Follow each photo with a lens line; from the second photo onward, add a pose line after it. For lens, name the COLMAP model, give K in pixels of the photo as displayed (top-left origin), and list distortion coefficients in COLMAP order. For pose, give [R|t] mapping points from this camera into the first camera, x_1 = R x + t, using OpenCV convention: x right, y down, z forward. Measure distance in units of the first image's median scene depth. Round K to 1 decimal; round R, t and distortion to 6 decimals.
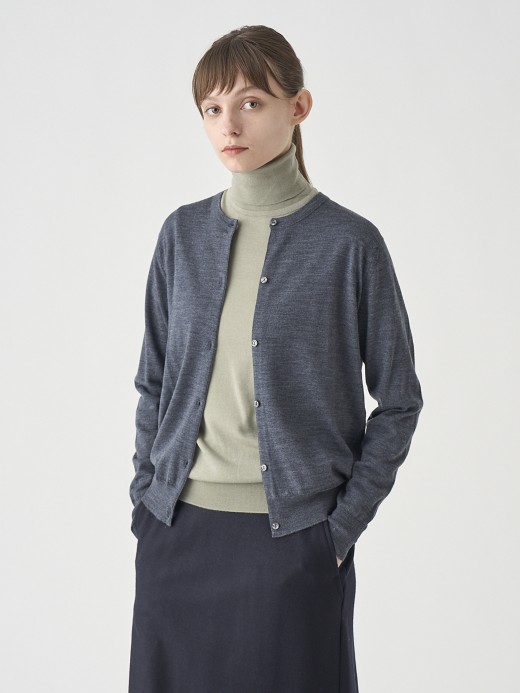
lens RADIAL K [[1422.9, 0, 260.0], [0, 1422.9, 346.5], [0, 0, 1]] dist [-0.003859, -0.050258]
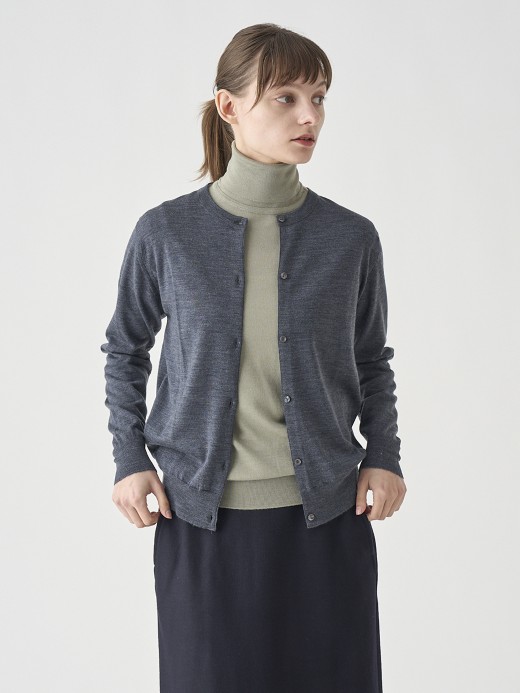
lens RADIAL K [[1422.9, 0, 260.0], [0, 1422.9, 346.5], [0, 0, 1]] dist [-0.003859, -0.050258]
pose [[0.831211, -0.058482, 0.552873, -0.572819], [0.054519, 0.998233, 0.023626, -0.021698], [-0.553278, 0.010504, 0.832930, 0.171426]]
